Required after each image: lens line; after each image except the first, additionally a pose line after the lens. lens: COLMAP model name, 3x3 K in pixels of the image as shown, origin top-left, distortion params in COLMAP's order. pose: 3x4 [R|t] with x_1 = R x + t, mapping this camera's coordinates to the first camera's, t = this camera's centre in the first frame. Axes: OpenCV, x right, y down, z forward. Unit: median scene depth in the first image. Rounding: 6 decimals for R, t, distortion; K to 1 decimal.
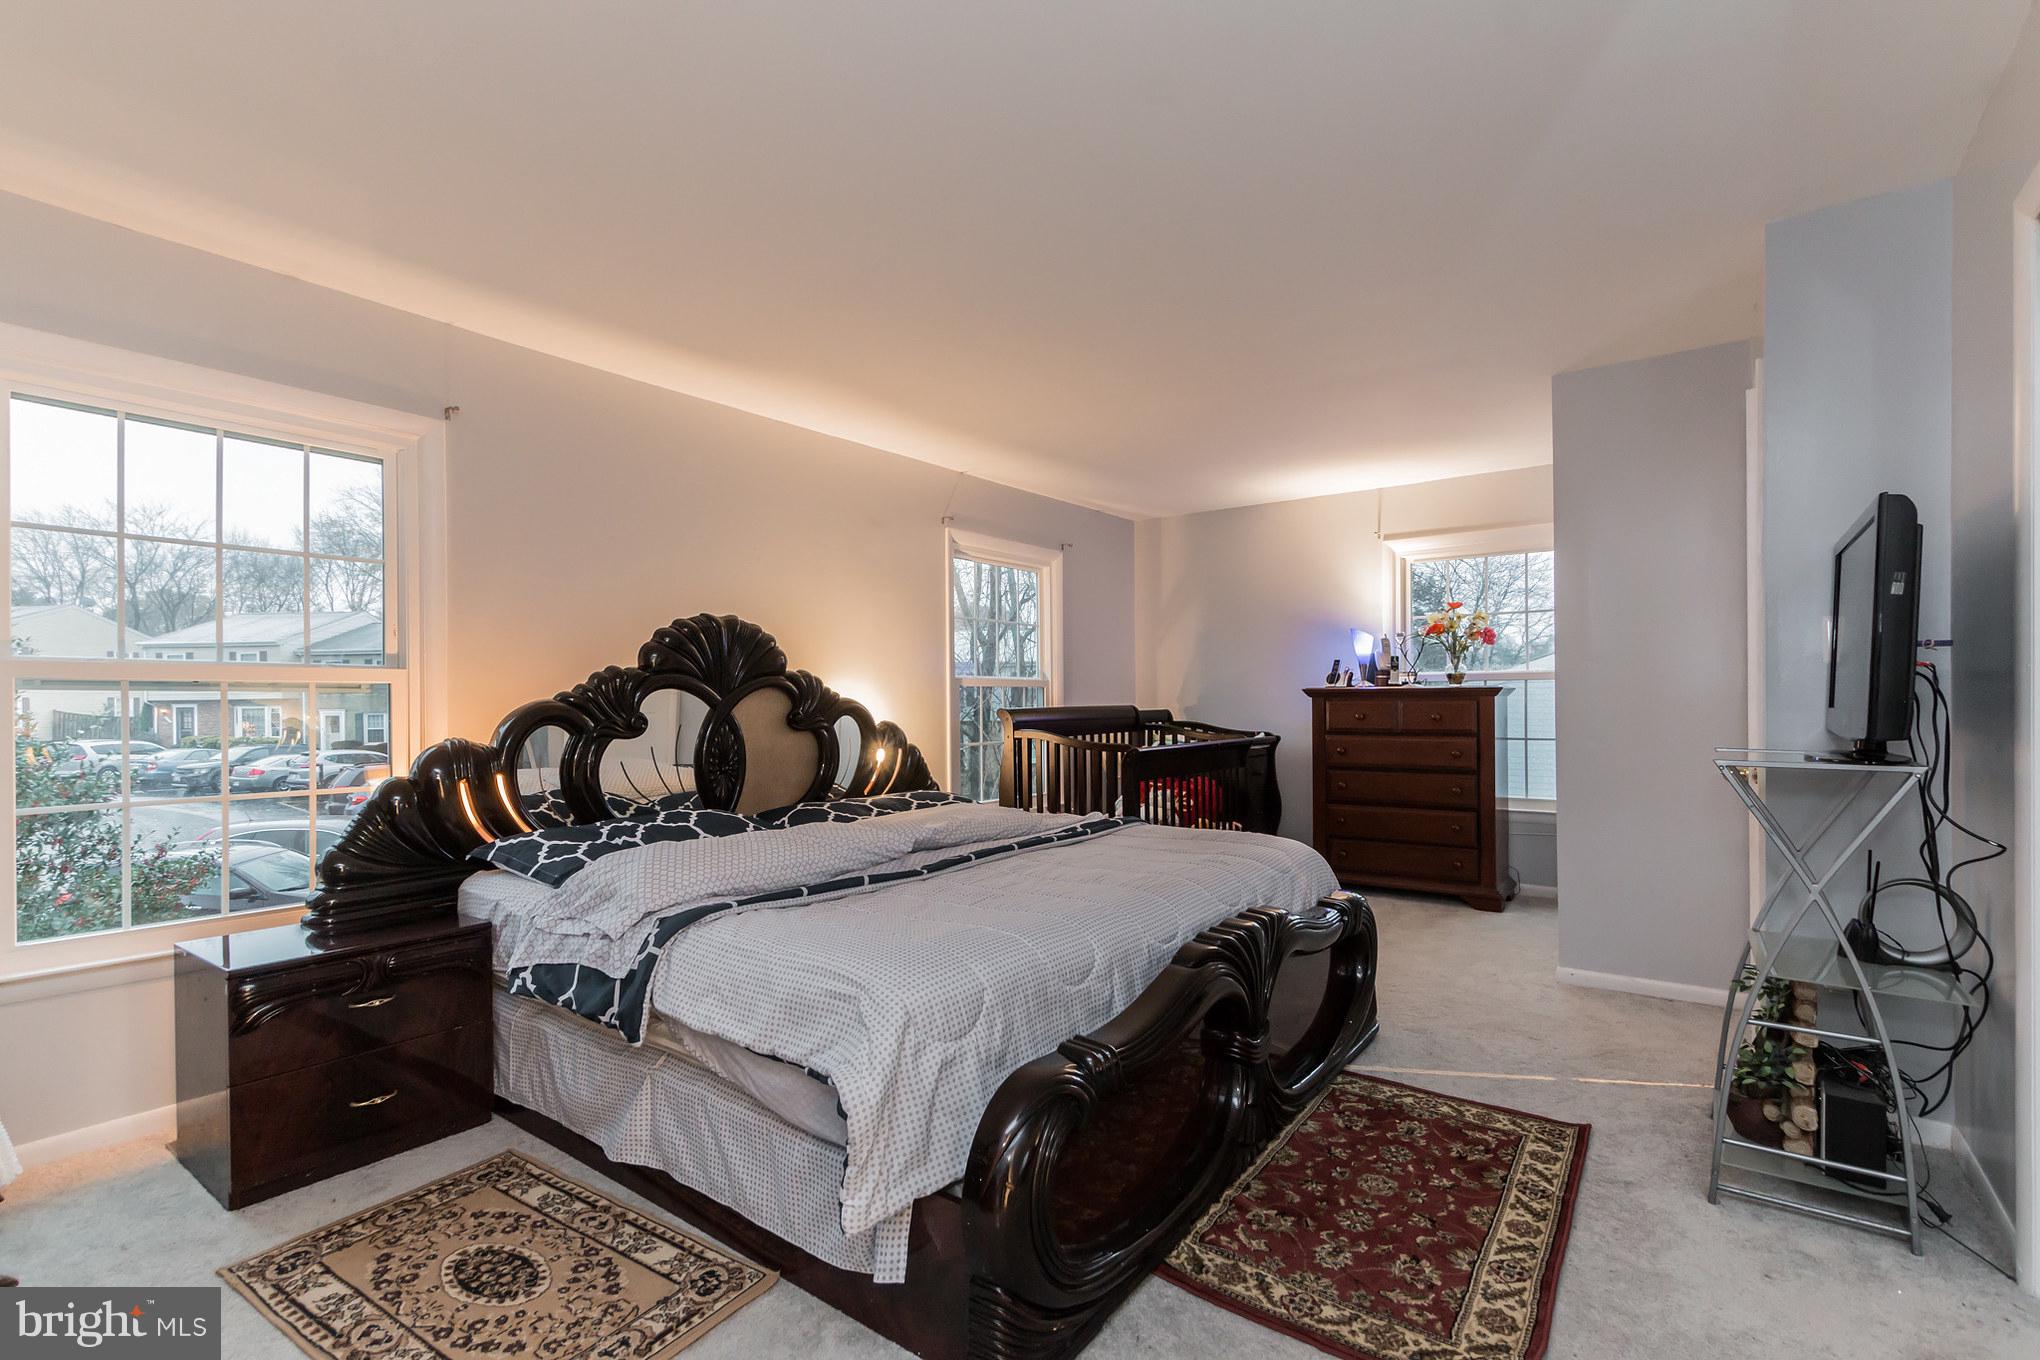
lens RADIAL K [[951.5, 0, 1027.2], [0, 951.5, 724.8], [0, 0, 1]] dist [0.000242, -0.004119]
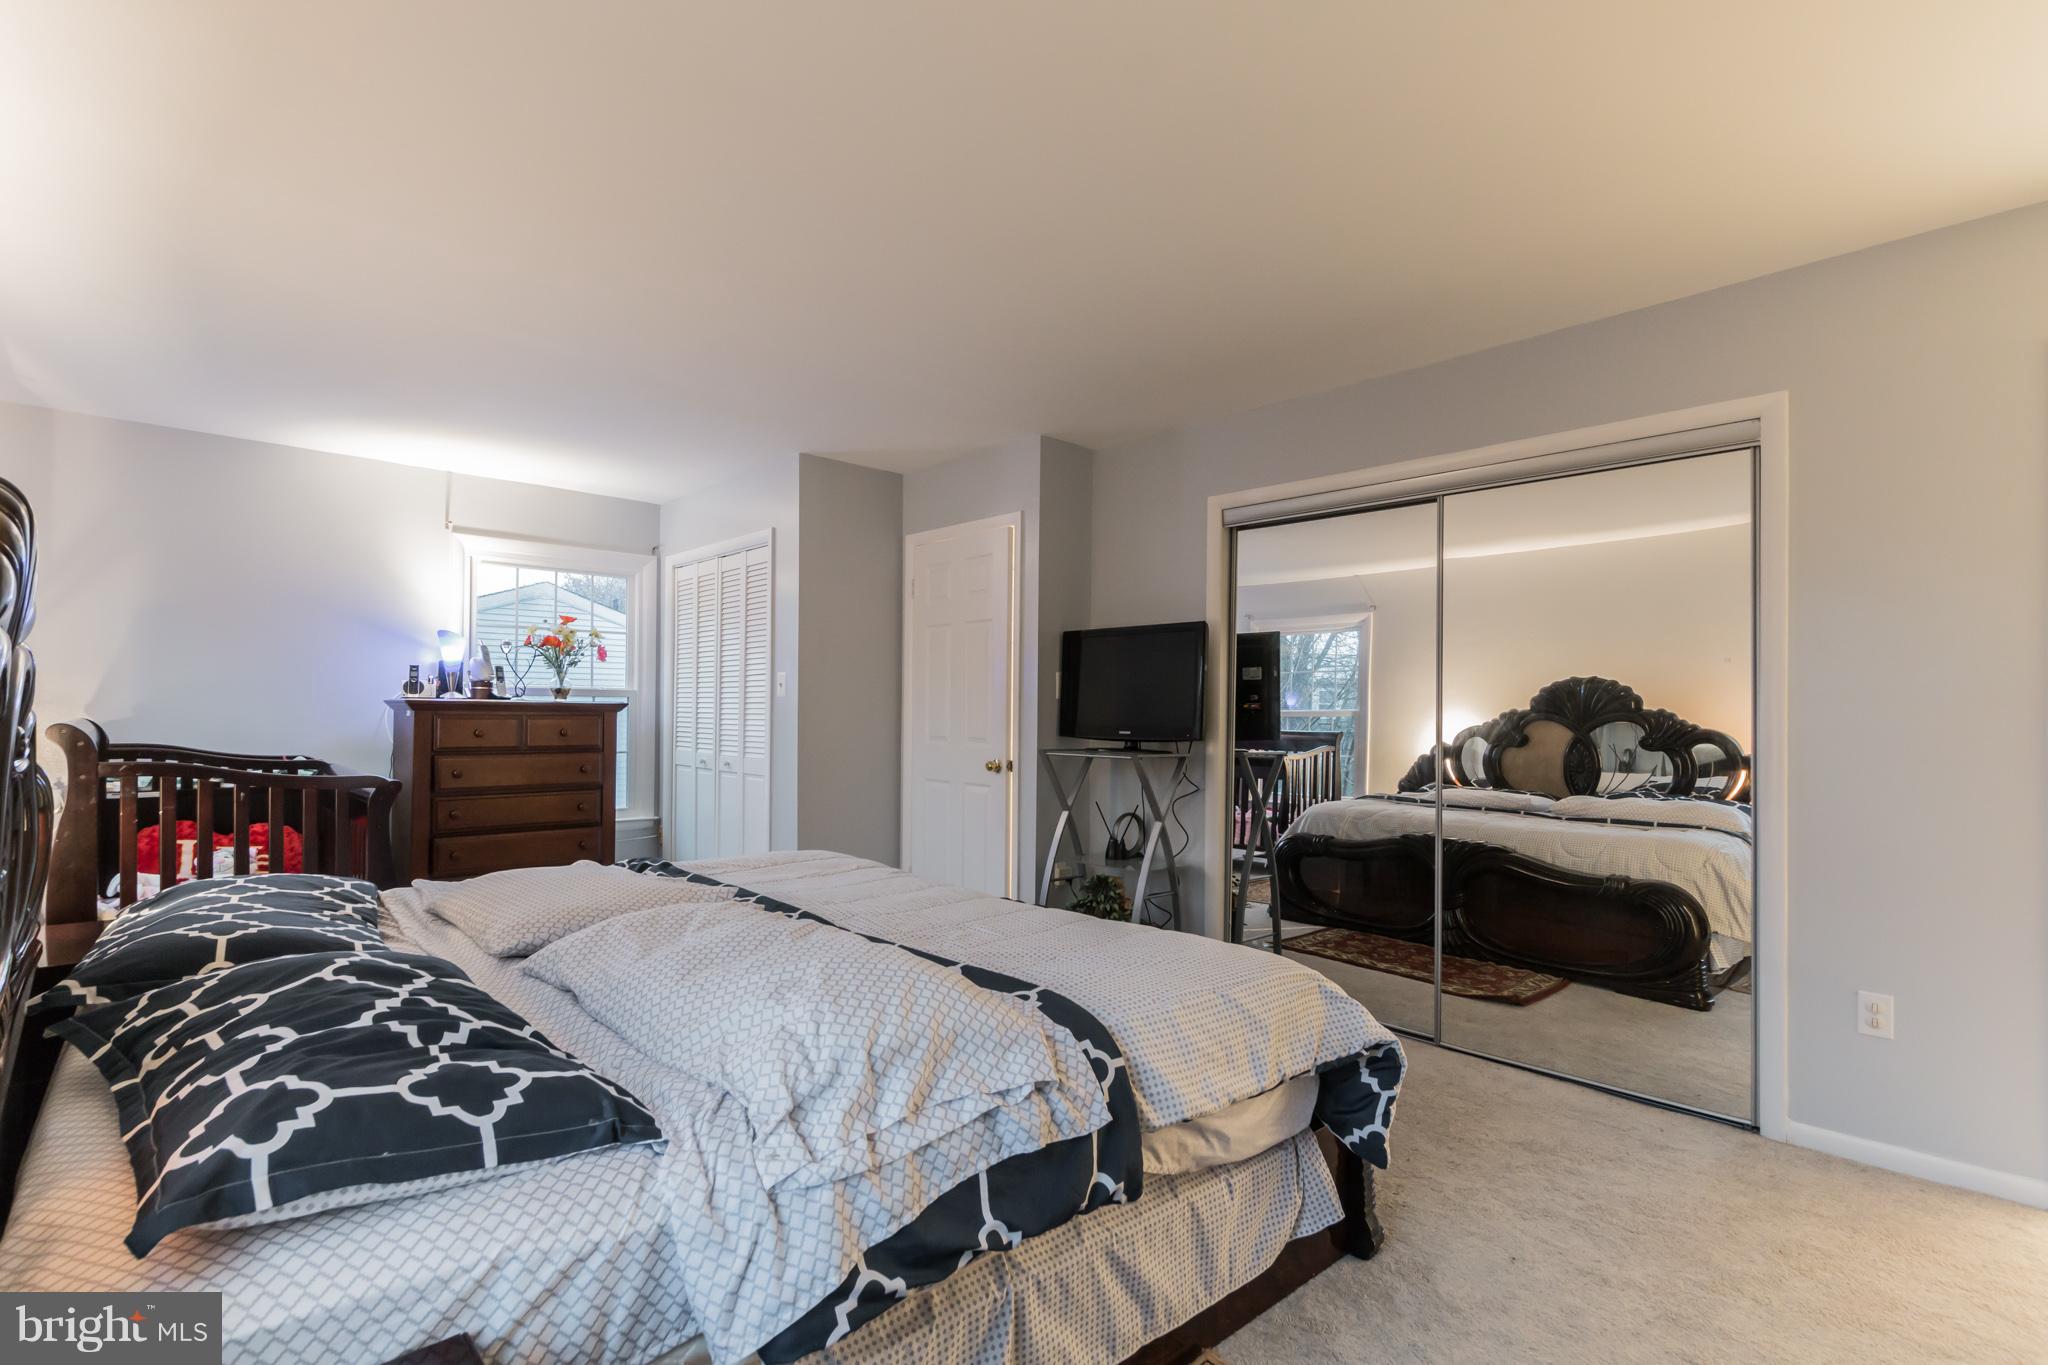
lens RADIAL K [[955.2, 0, 1031.2], [0, 955.2, 727.5], [0, 0, 1]] dist [0.000242, -0.004119]
pose [[0.161774, -0.009469, 0.986782, -0.443167], [0.014037, 0.999875, 0.007293, -0.013589], [-0.986728, 0.012672, 0.161887, 0.361221]]
